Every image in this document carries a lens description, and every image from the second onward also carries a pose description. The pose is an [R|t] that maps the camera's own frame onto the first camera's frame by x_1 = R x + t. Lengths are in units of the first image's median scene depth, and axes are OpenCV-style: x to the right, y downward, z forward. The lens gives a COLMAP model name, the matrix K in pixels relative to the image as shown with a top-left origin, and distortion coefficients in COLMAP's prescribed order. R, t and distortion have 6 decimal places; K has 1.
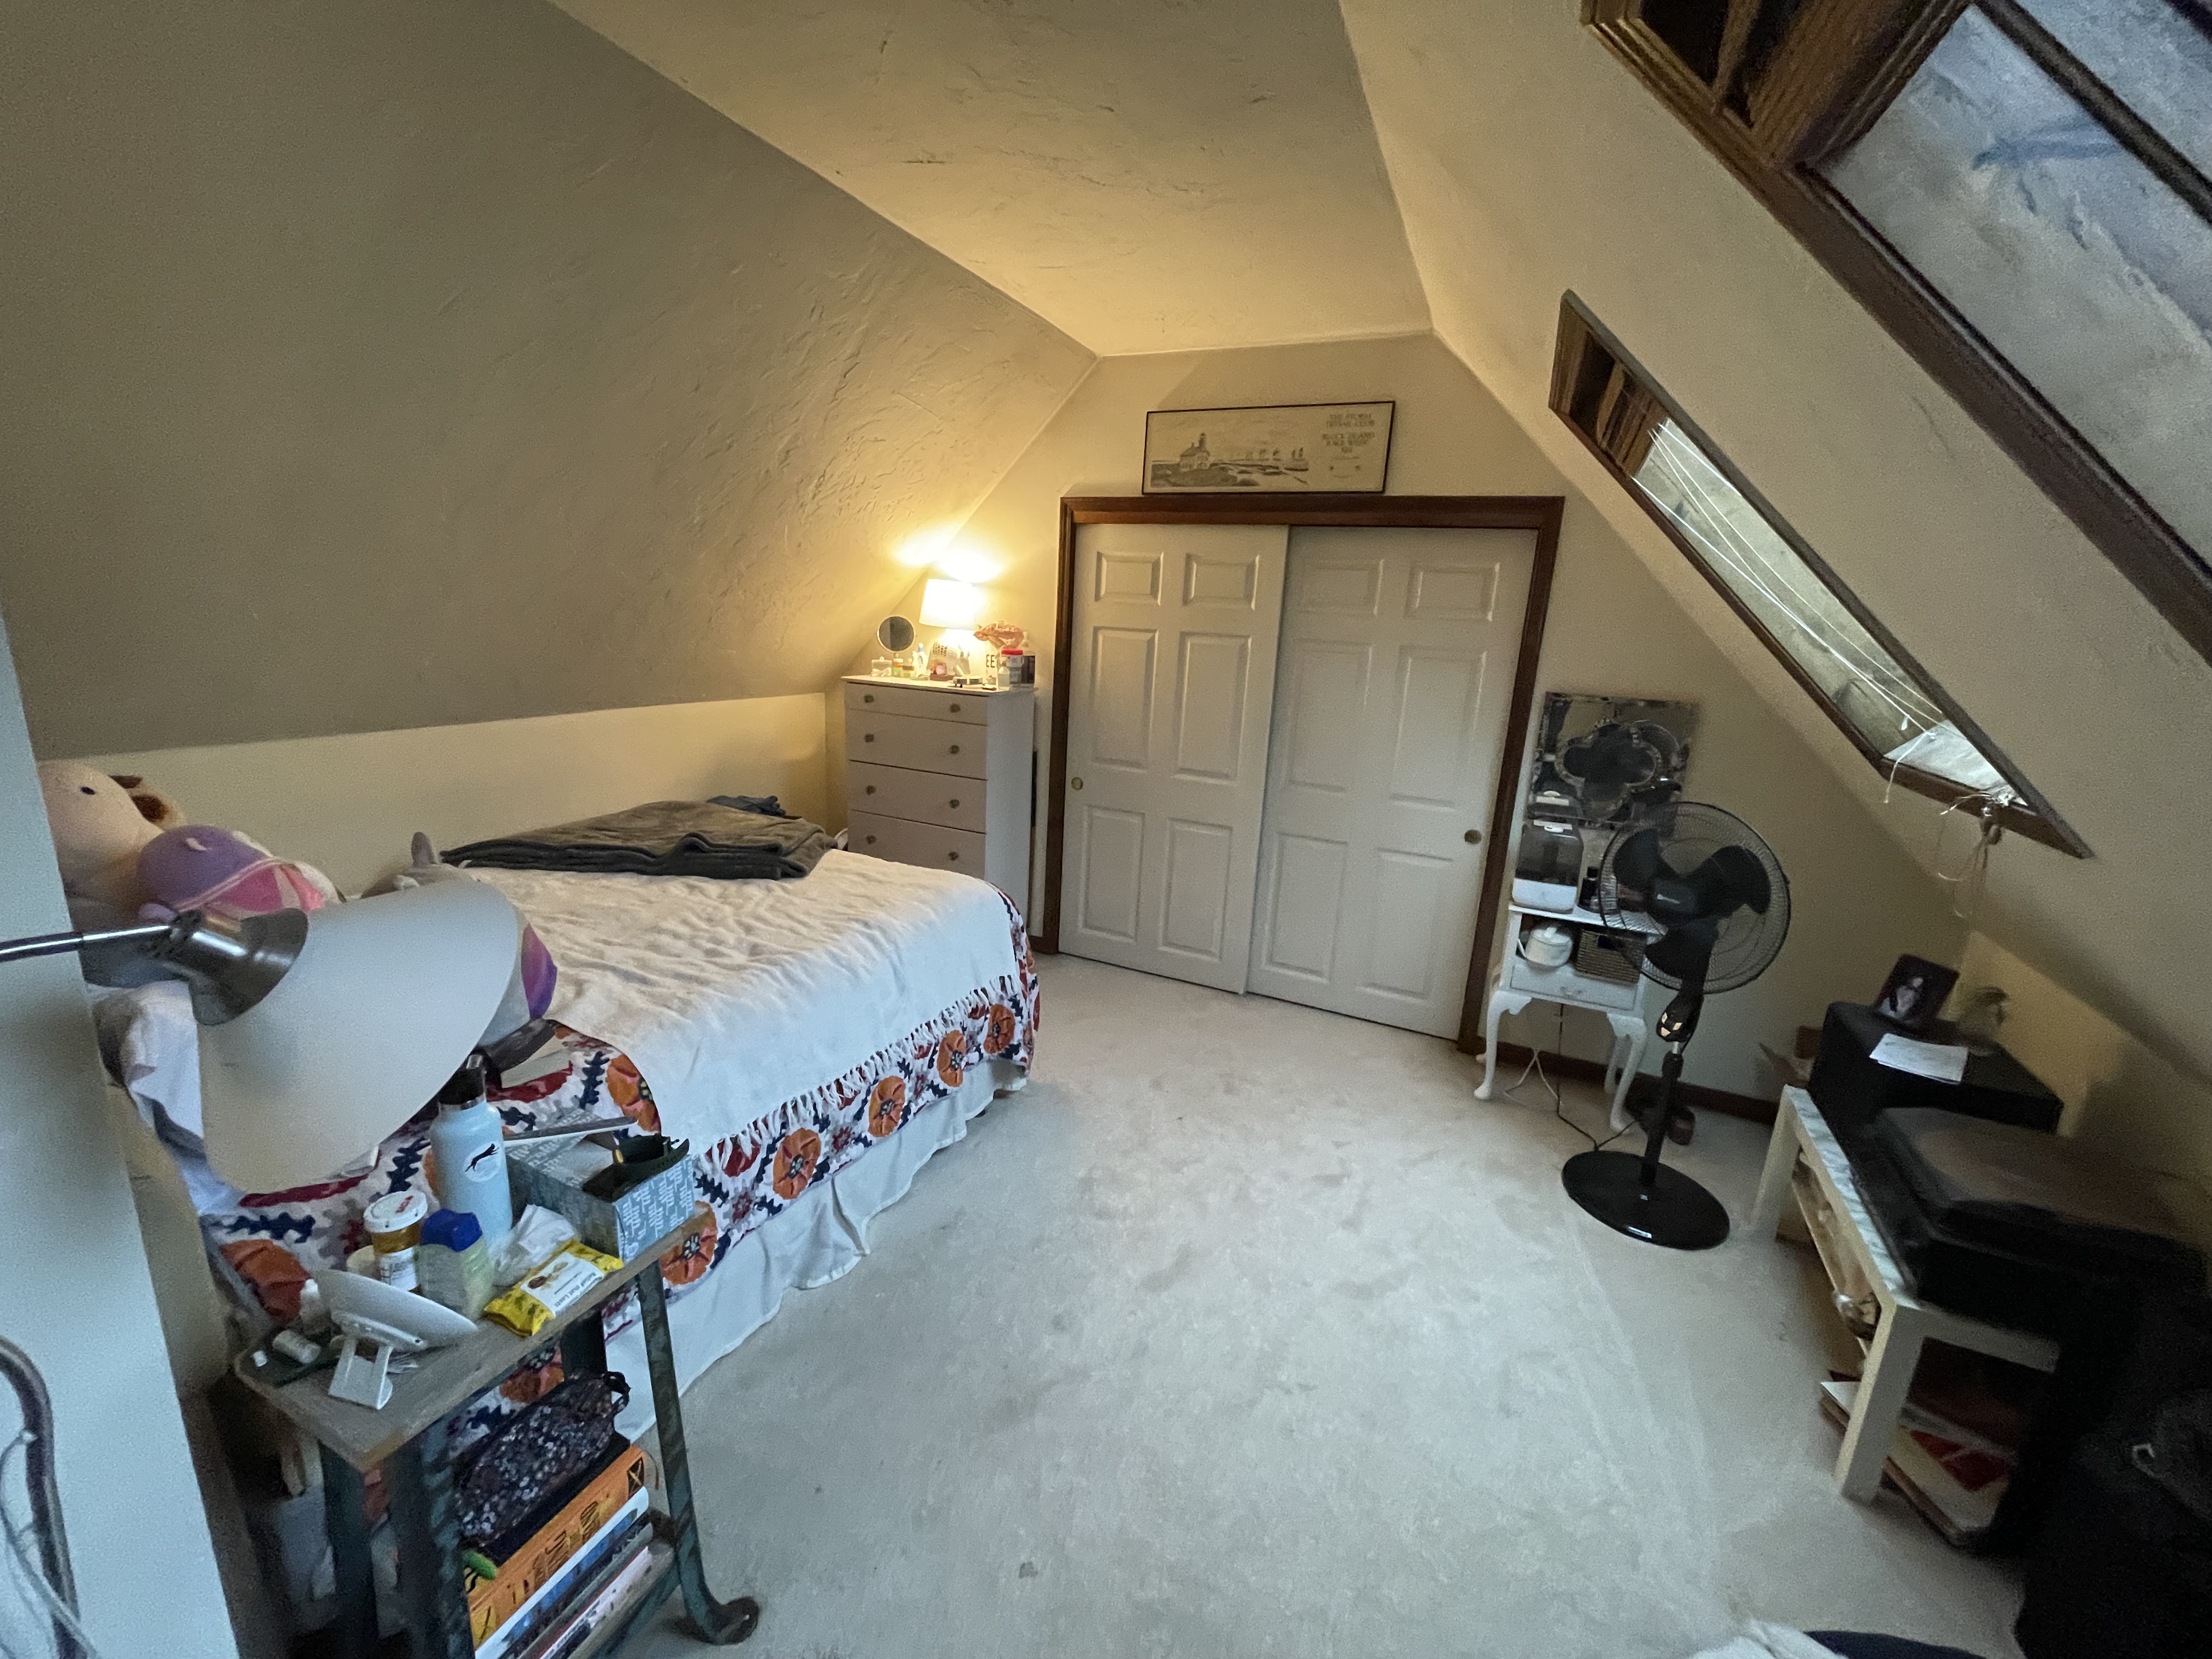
lens RADIAL K [[891.9, 0, 1101.5], [0, 891.9, 823.7], [0, 0, 1]] dist [-0.003576, 0.000383]
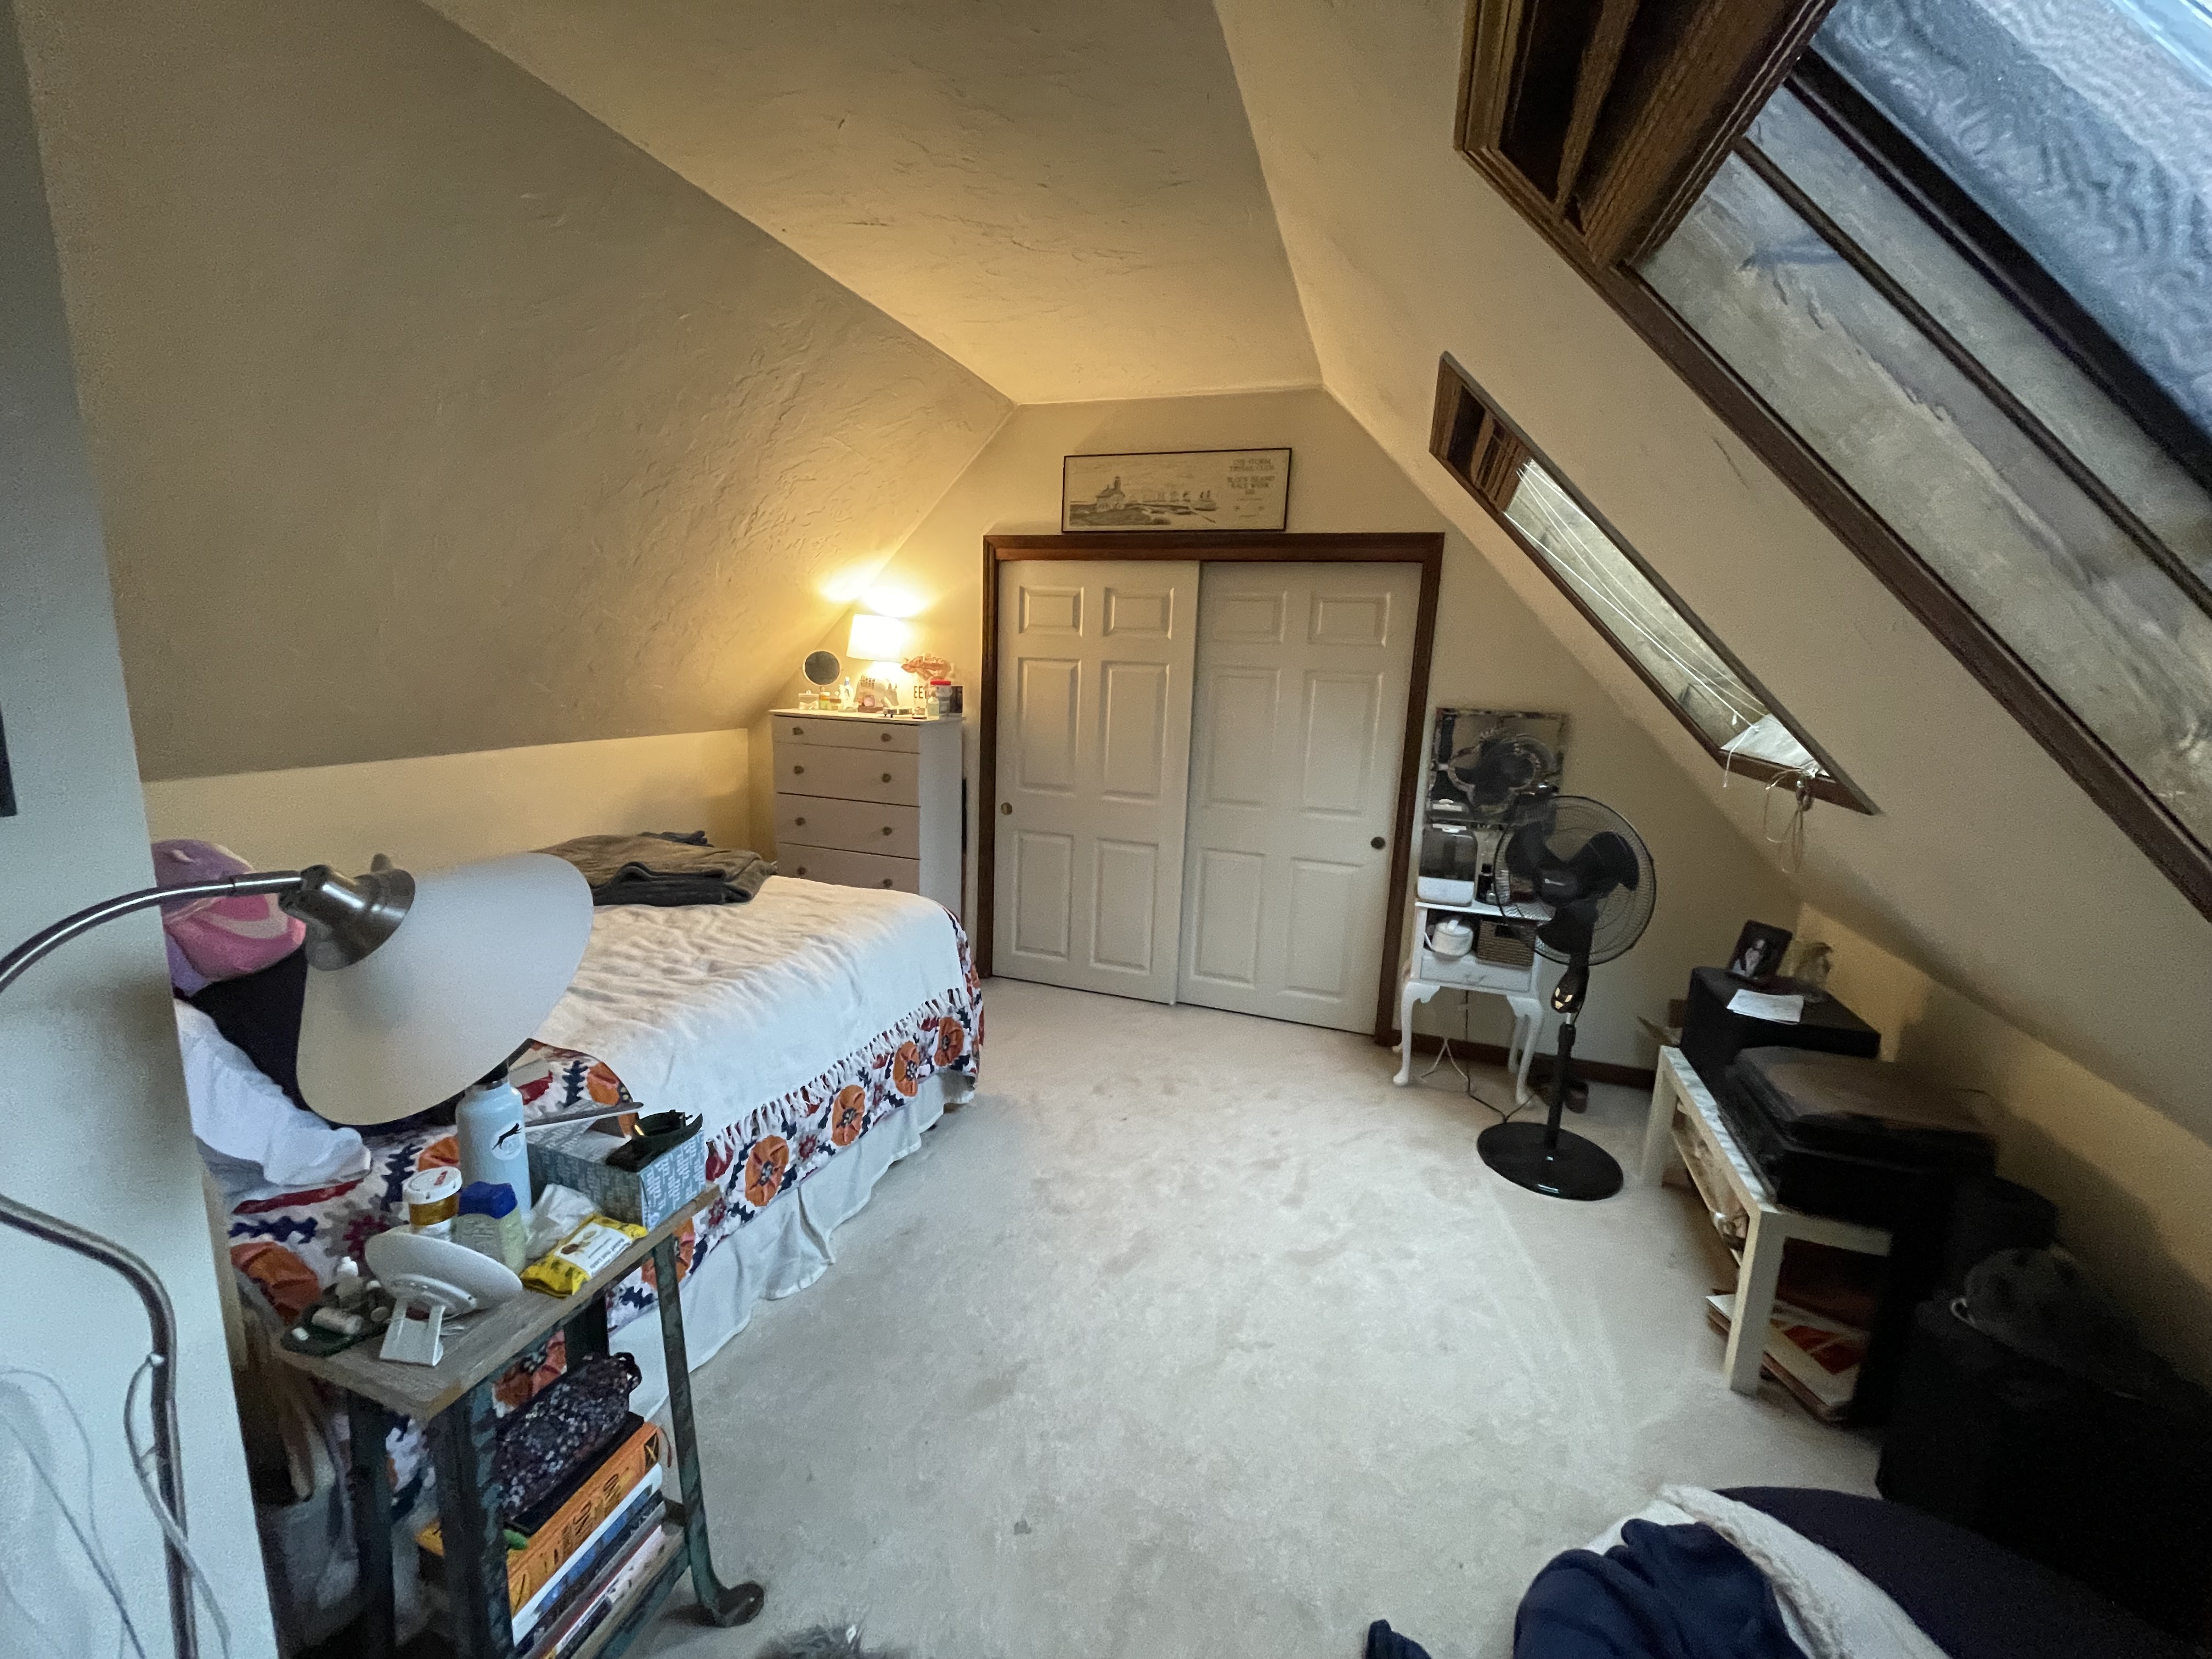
lens RADIAL K [[891.9, 0, 1102.5], [0, 891.9, 823.8], [0, 0, 1]] dist [-0.003576, 0.000383]
pose [[0.993716, -0.033273, 0.106874, -0.059775], [0.038222, 0.998274, -0.044598, 0.048552], [-0.105205, 0.048403, 0.993272, -0.077763]]
